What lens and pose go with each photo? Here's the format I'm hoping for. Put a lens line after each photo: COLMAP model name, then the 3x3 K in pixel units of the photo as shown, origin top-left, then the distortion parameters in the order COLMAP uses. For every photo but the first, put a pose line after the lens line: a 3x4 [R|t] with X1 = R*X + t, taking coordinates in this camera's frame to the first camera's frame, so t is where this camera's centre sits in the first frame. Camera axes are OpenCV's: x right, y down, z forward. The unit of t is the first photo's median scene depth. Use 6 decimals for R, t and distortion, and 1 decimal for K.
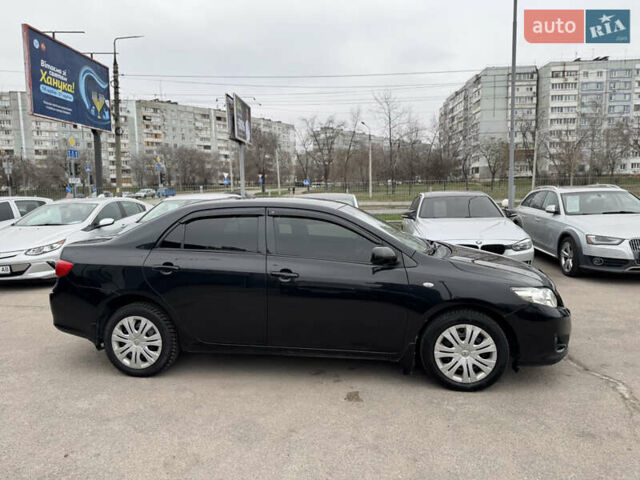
lens RADIAL K [[466.8, 0, 322.9], [0, 466.8, 243.0], [0, 0, 1]] dist [0.044151, -0.059913]
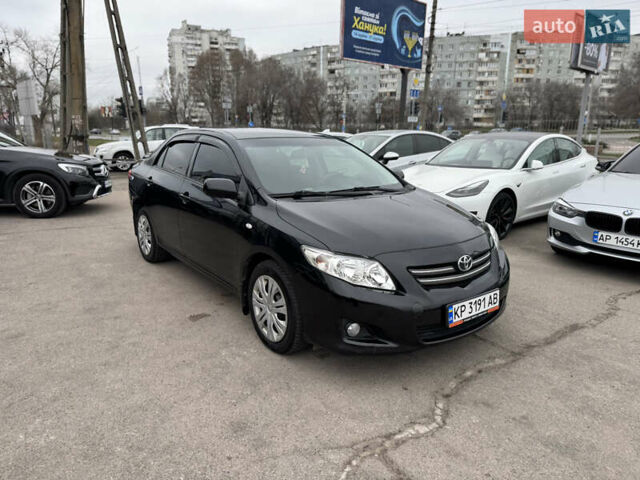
lens RADIAL K [[468.4, 0, 318.0], [0, 468.4, 249.4], [0, 0, 1]] dist [0.038198, -0.060321]
pose [[0.691521, 0.200088, -0.694092, 0.198223], [-0.105976, 0.978577, 0.176513, -0.007661], [0.714540, -0.048505, 0.697911, 0.095132]]
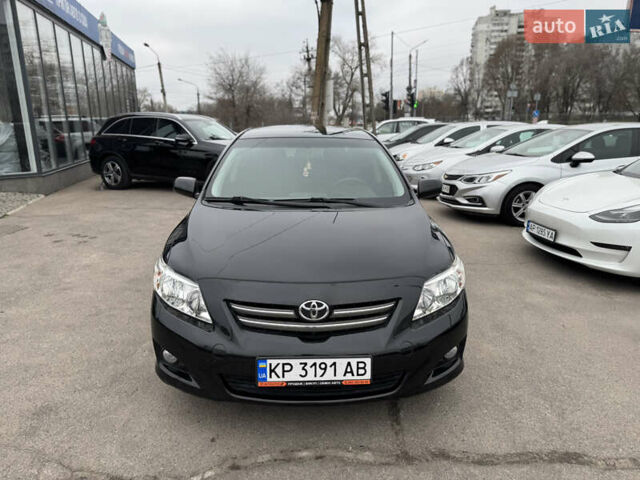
lens RADIAL K [[466.8, 0, 322.9], [0, 466.8, 243.0], [0, 0, 1]] dist [0.044151, -0.059913]
pose [[0.128694, 0.269773, -0.954285, 0.277895], [-0.116588, 0.959730, 0.255590, -0.053569], [0.984807, 0.078365, 0.154964, 0.385872]]
